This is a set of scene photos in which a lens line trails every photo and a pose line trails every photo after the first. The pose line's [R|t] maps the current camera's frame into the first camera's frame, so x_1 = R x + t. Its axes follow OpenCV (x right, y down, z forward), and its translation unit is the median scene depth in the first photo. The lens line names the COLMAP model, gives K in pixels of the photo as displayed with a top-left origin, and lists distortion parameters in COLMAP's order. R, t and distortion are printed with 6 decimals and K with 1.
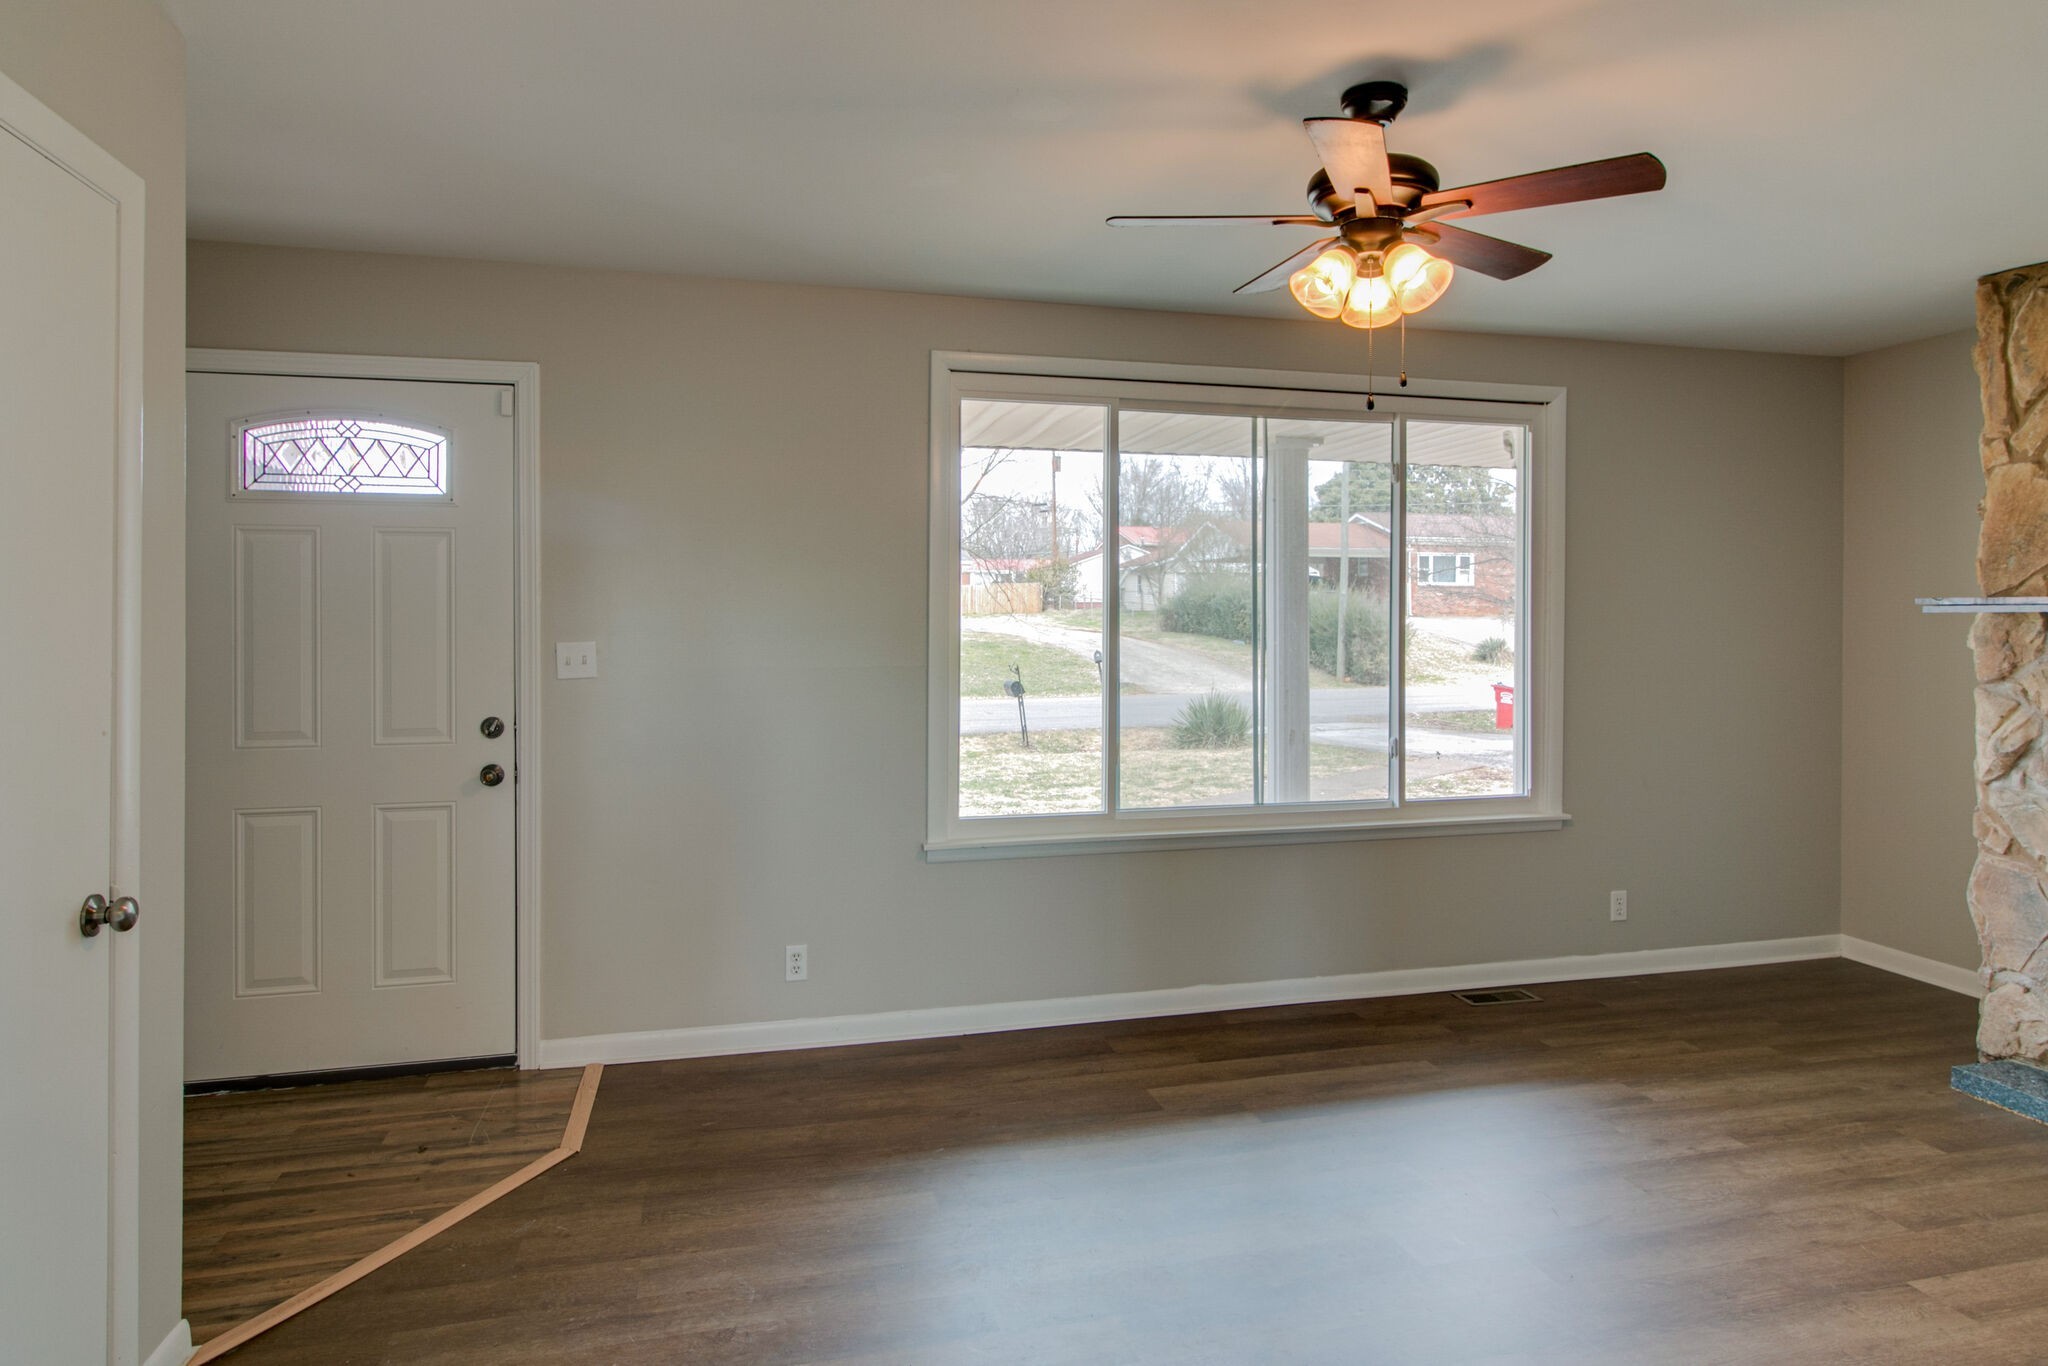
lens RADIAL K [[1221.9, 0, 1034.7], [0, 1221.9, 662.5], [0, 0, 1]] dist [-0.000505, -0.001197]
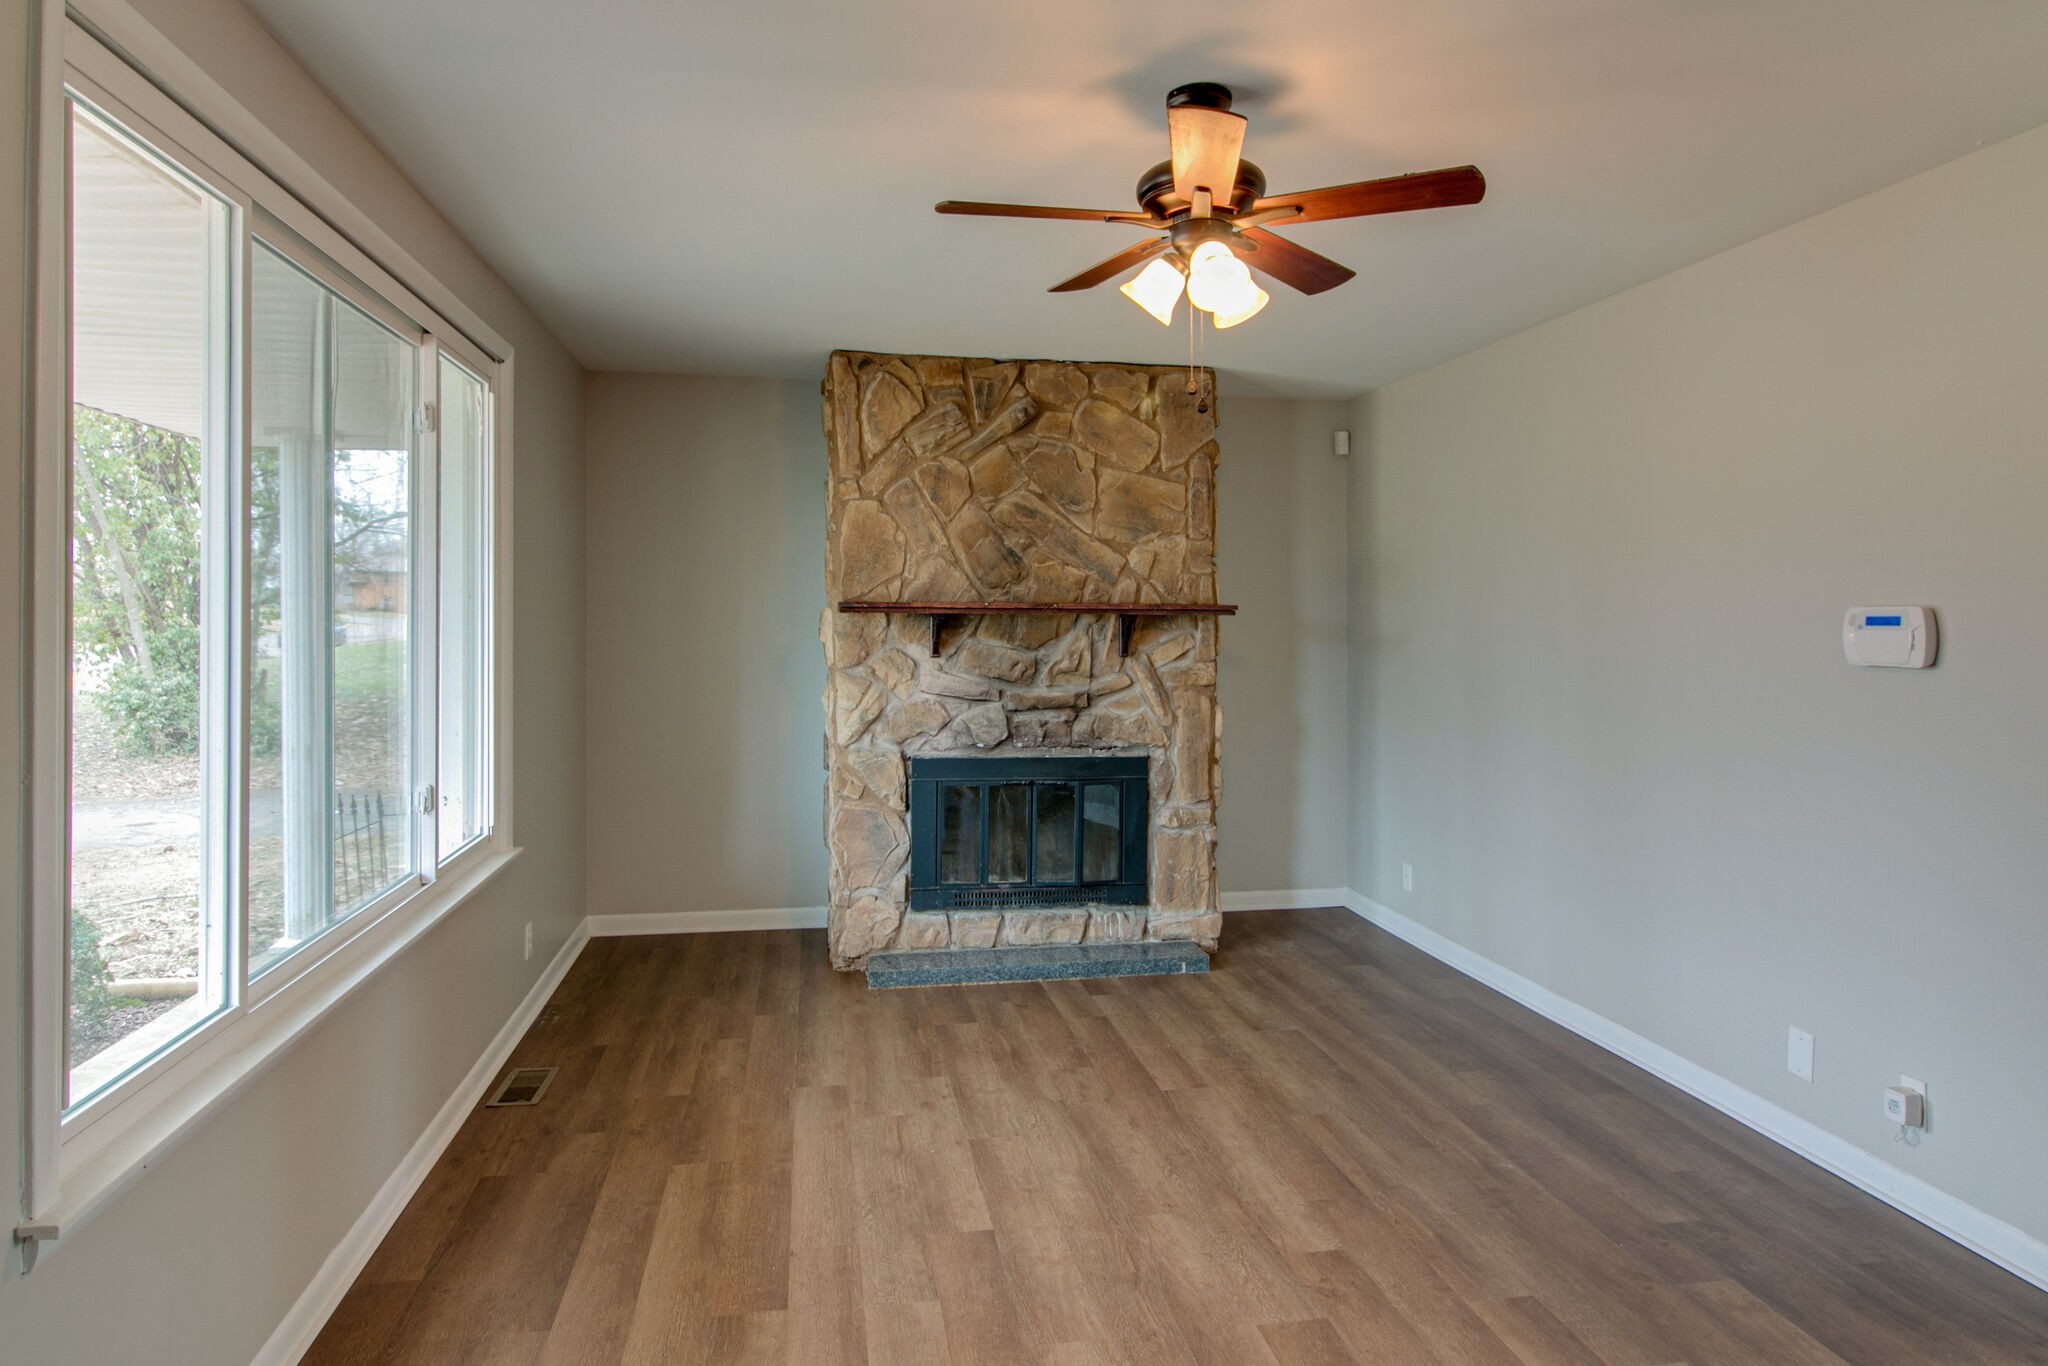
lens RADIAL K [[1217.2, 0, 1027.9], [0, 1217.2, 624.8], [0, 0, 1]] dist [0.002587, -0.001008]
pose [[0.071601, -0.009256, 0.997390, -0.494348], [0.035333, 0.999353, 0.006738, -0.031382], [-0.996807, 0.034758, 0.071882, 0.738125]]
